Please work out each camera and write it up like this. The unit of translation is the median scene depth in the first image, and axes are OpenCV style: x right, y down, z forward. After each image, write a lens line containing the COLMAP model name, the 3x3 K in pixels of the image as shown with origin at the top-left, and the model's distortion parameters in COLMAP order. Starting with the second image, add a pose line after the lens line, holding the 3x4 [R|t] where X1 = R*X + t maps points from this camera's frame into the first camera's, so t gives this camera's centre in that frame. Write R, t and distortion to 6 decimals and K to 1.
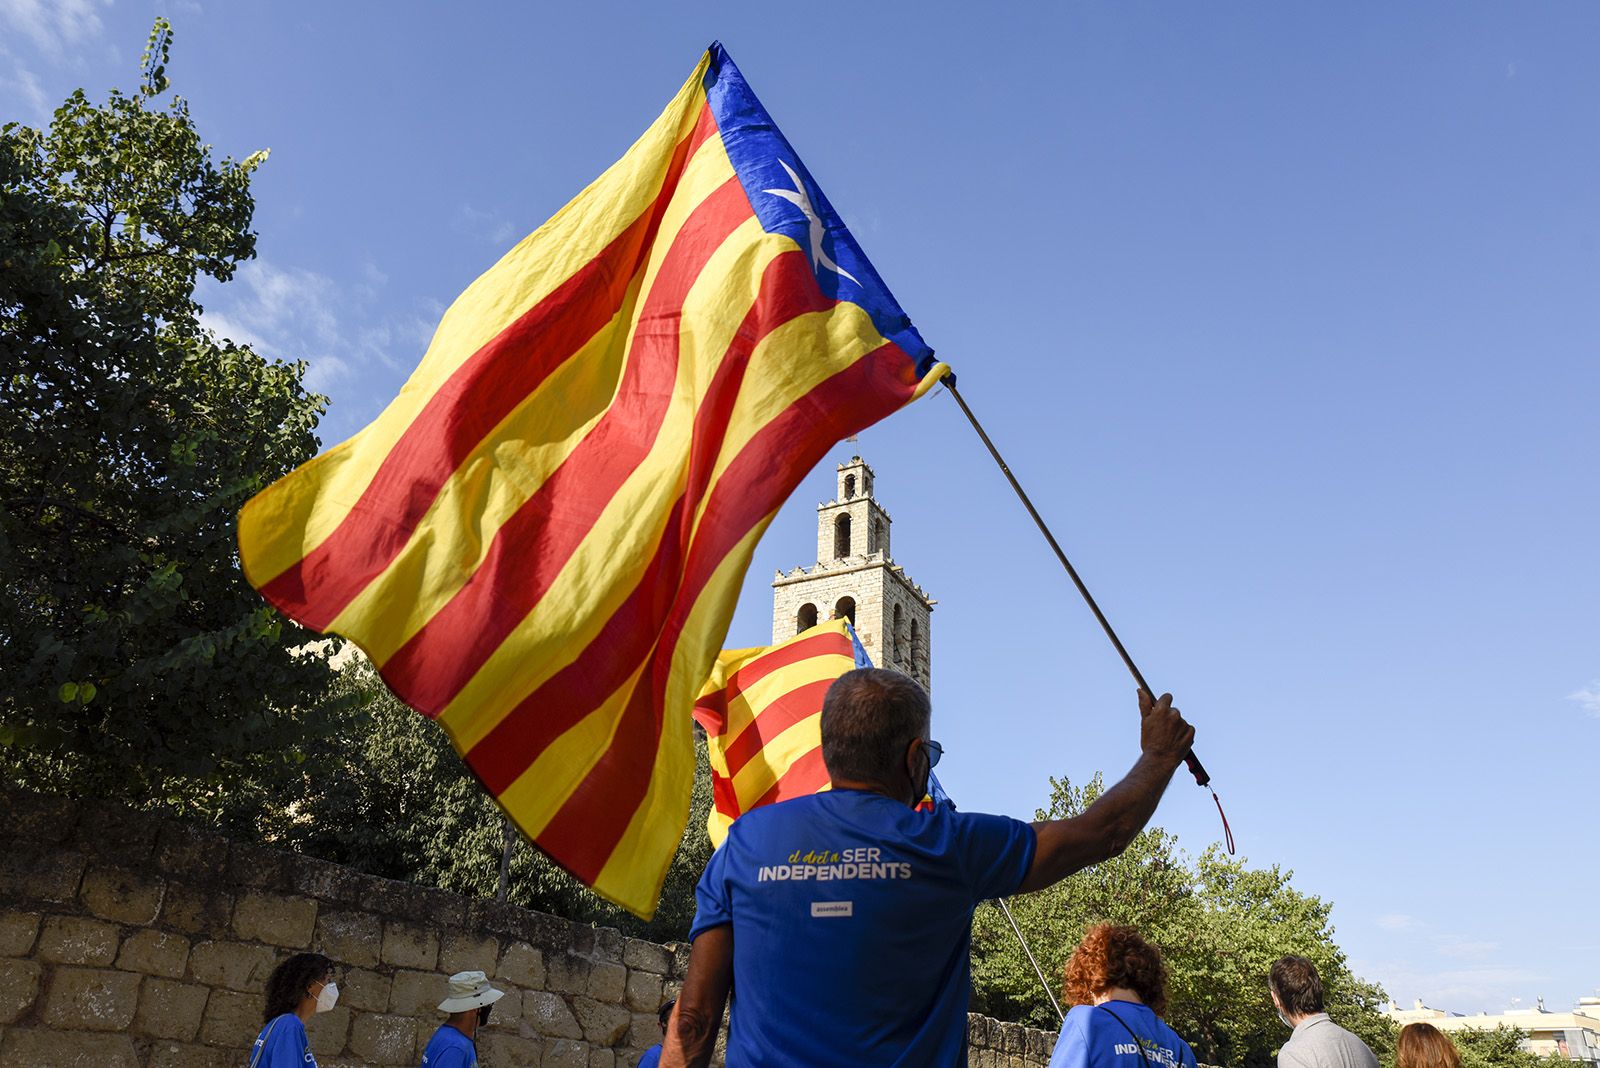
lens RADIAL K [[1227.2, 0, 800.0], [0, 1227.2, 534.0], [0, 0, 1]] dist [-0.118303, 0.108898]
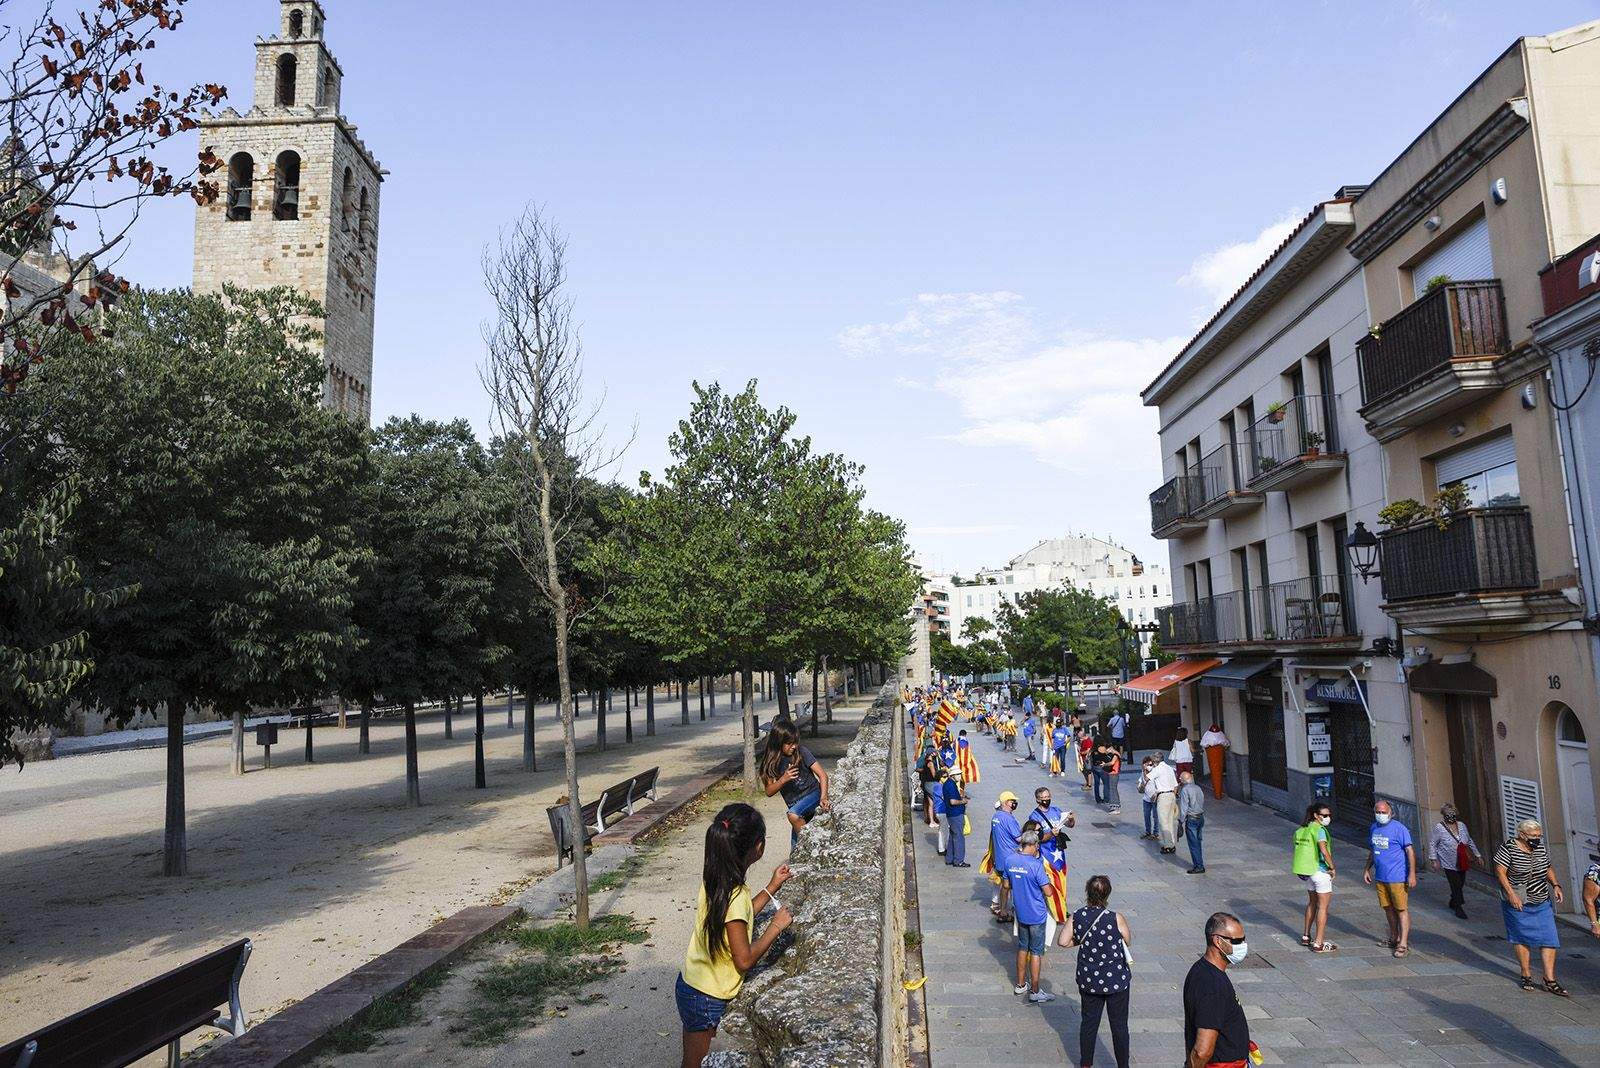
lens RADIAL K [[1084.8, 0, 800.0], [0, 1084.8, 534.0], [0, 0, 1]] dist [-0.140701, 0.101008]
pose [[0.862286, -0.003310, 0.506411, -0.027985], [-0.172649, 0.938151, 0.300109, 0.020950], [-0.476083, -0.346211, 0.808383, 0.108819]]
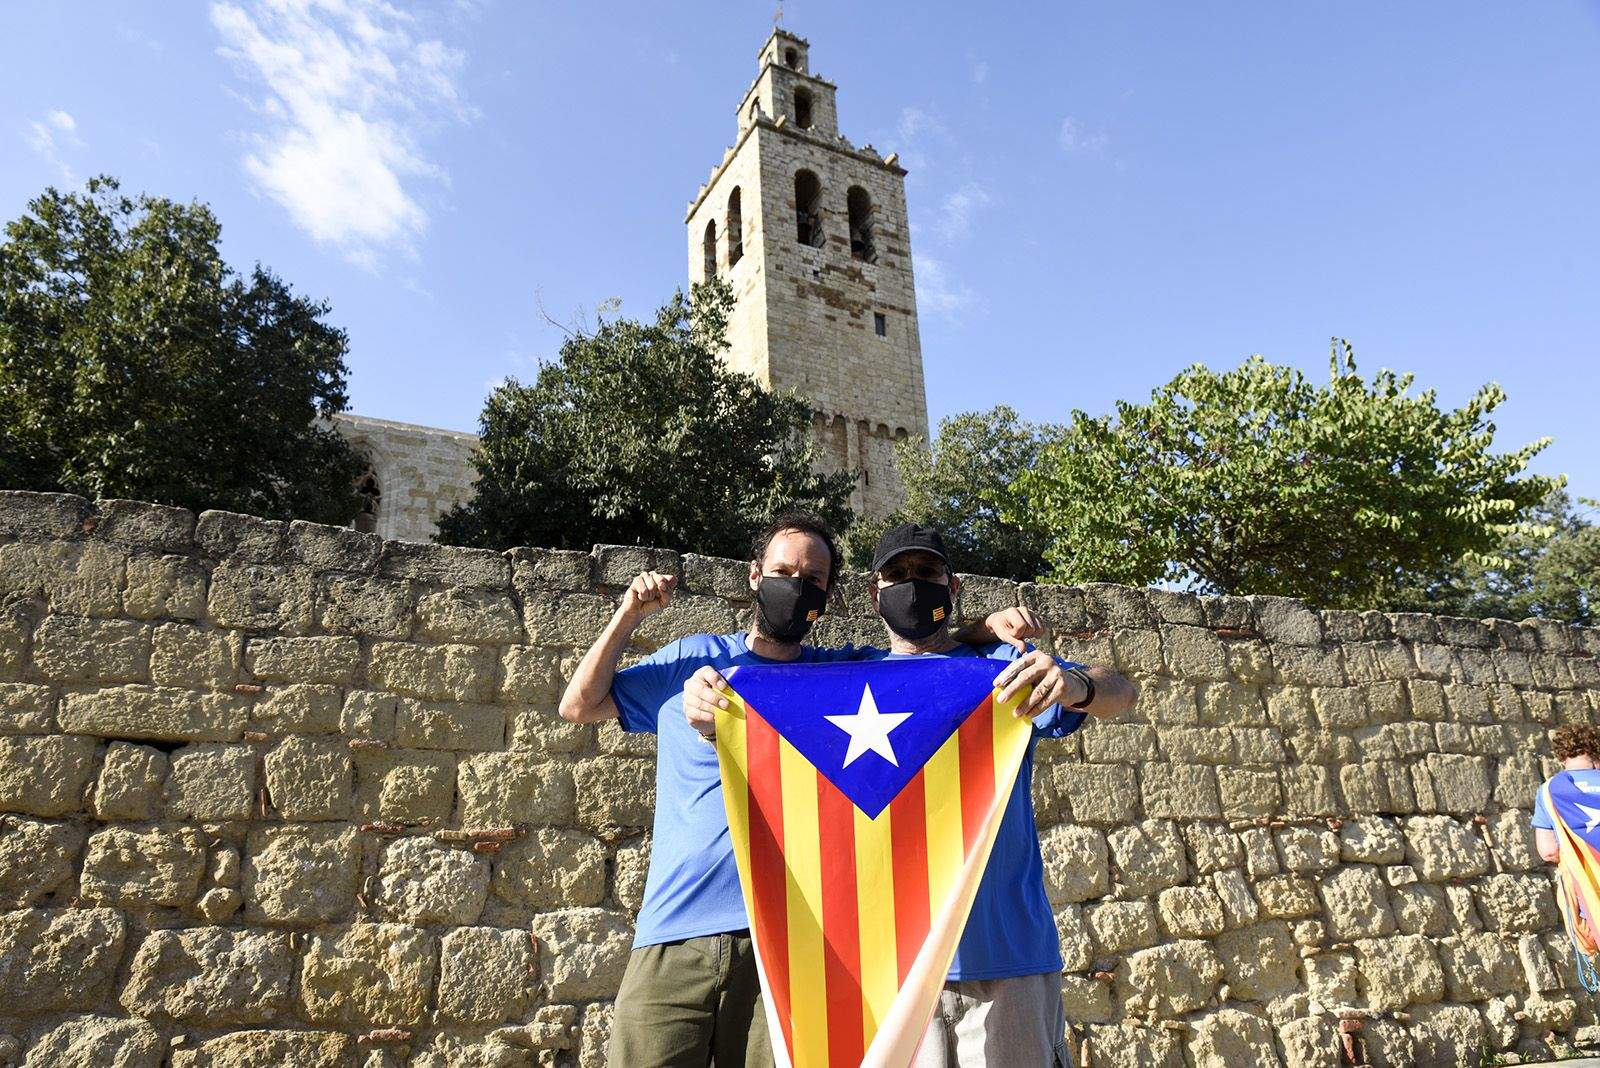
lens RADIAL K [[1084.8, 0, 800.0], [0, 1084.8, 534.0], [0, 0, 1]] dist [-0.140701, 0.101008]
pose [[0.819546, -0.260256, -0.510501, 0.343893], [0.311273, 0.950197, 0.015295, 0.251177], [0.481096, -0.171440, 0.859741, 0.441620]]
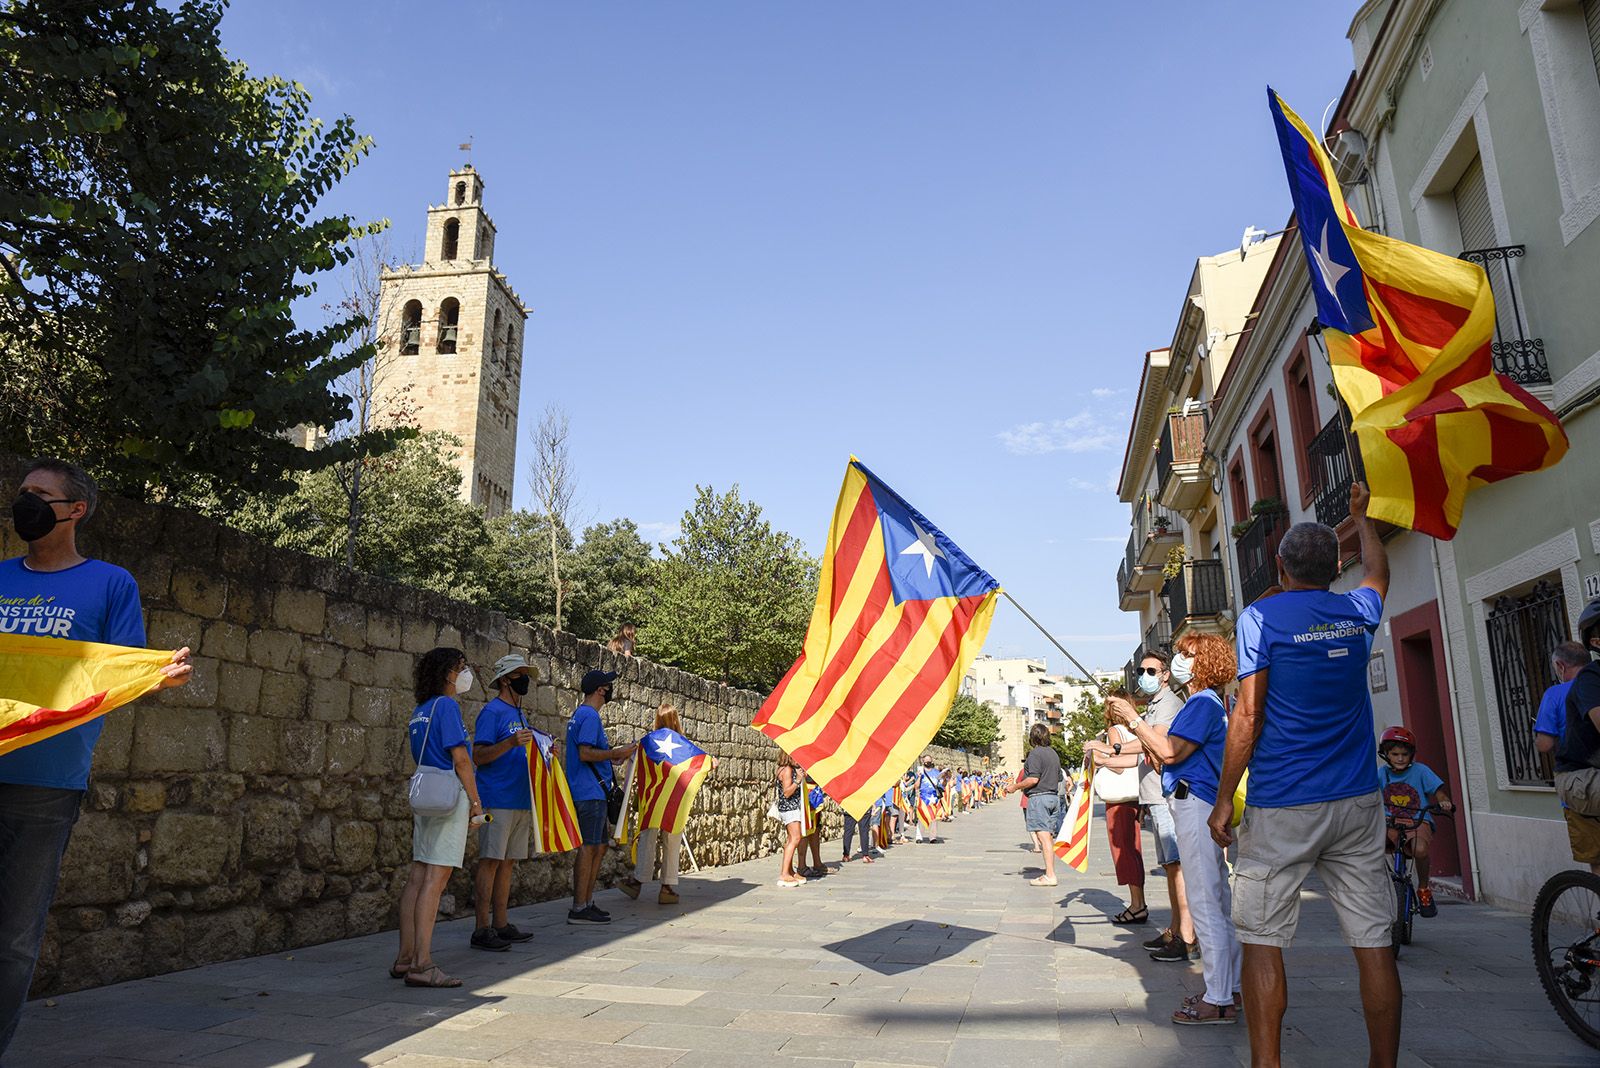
lens RADIAL K [[1084.8, 0, 800.0], [0, 1084.8, 534.0], [0, 0, 1]] dist [-0.140701, 0.101008]
pose [[0.920145, 0.043740, 0.389127, -0.035548], [-0.141677, 0.963605, 0.226699, -0.003813], [-0.365049, -0.263727, 0.892853, -0.004422]]
